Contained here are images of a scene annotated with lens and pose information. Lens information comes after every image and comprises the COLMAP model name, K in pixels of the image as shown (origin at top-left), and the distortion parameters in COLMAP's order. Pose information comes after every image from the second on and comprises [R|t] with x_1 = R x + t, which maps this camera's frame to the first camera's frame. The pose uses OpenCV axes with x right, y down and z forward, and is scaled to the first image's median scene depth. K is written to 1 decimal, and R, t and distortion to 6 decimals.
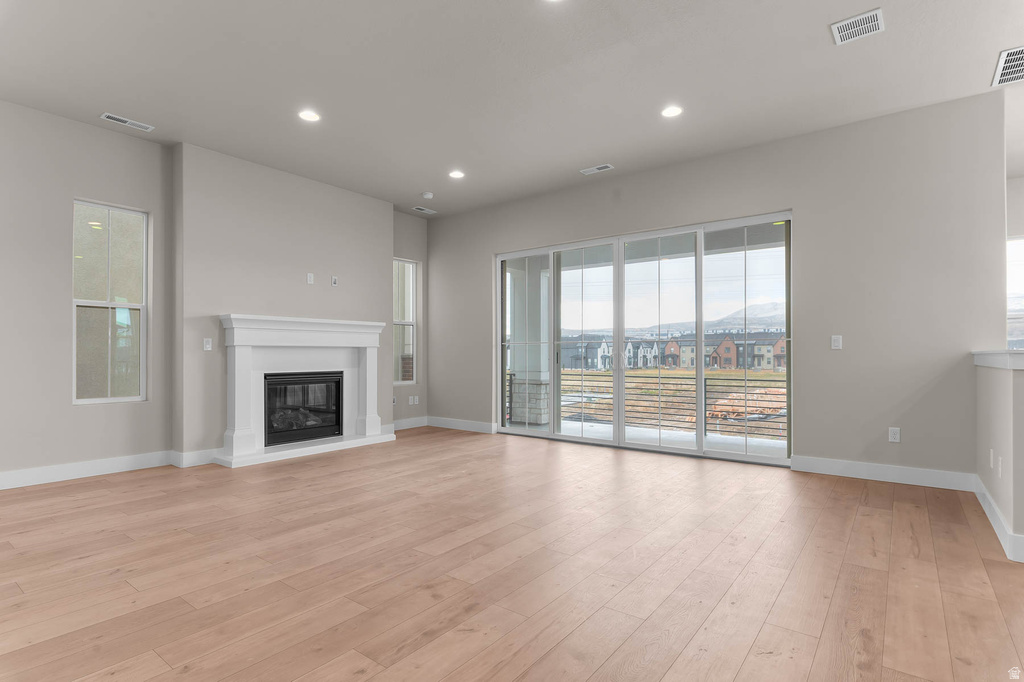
lens RADIAL K [[504.3, 0, 513.6], [0, 504.3, 350.9], [0, 0, 1]] dist [-0.002123, 0.000517]
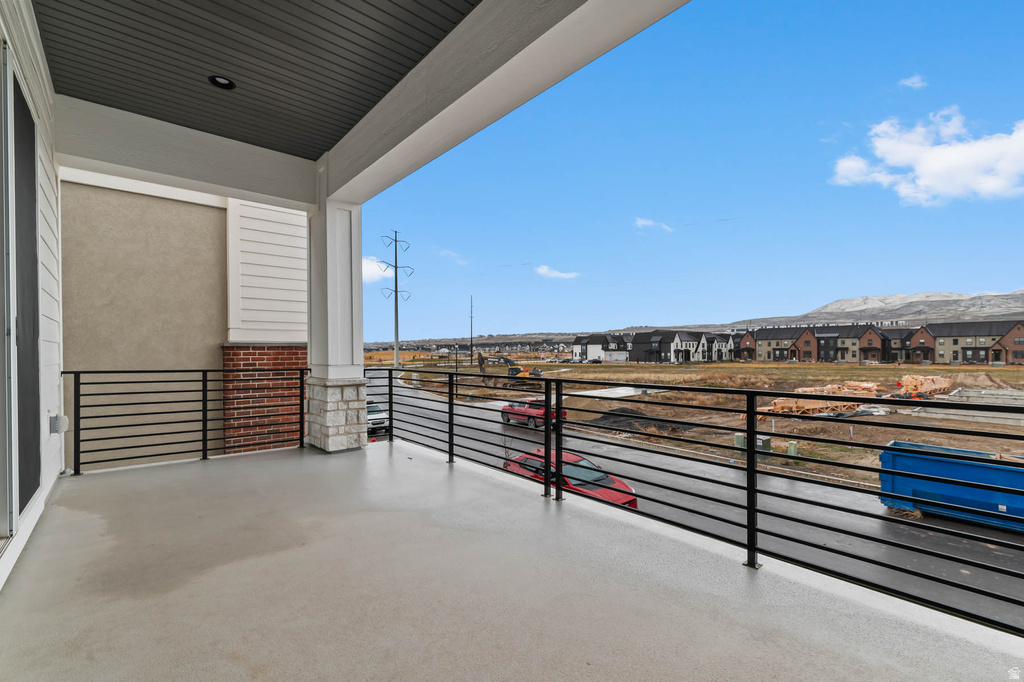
lens RADIAL K [[435.4, 0, 514.4], [0, 435.4, 357.6], [0, 0, 1]] dist [-0.000029, 0.000598]
pose [[0.980248, -0.003038, -0.197747, 0.023510], [0.007889, 0.999687, 0.023751, 0.001270], [0.197613, -0.024842, 0.979965, 0.032994]]
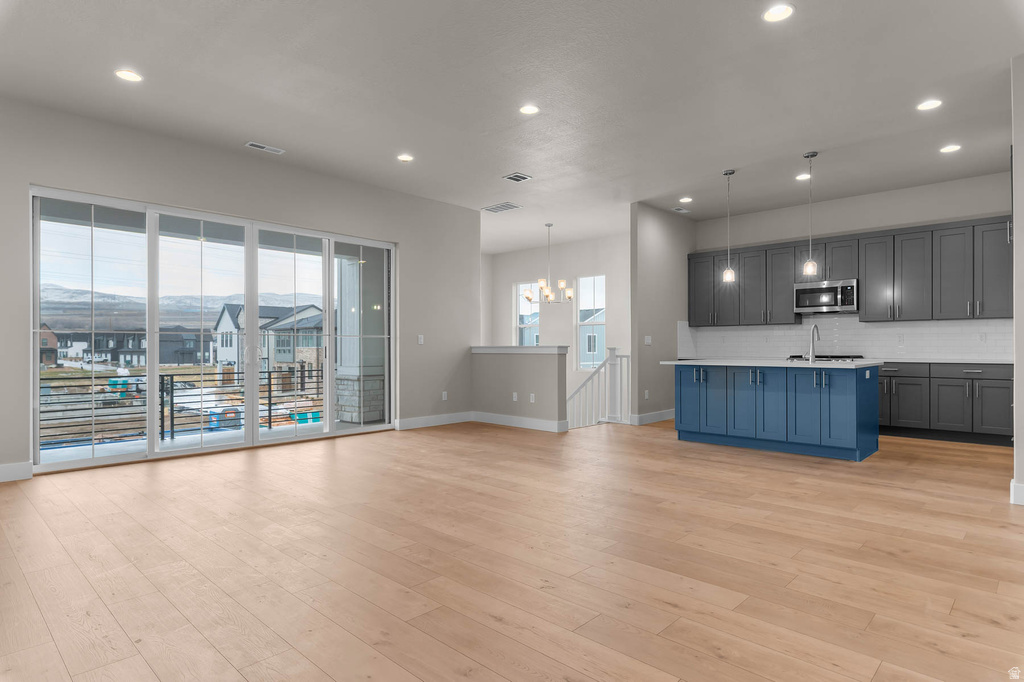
lens RADIAL K [[563.8, 0, 521.0], [0, 563.8, 346.5], [0, 0, 1]] dist [-0.003127, -0.000203]
pose [[0.100280, 0.004532, 0.994949, -0.673988], [-0.008096, 0.999960, -0.003739, 0.005304], [-0.994926, -0.007680, 0.100312, 0.356297]]
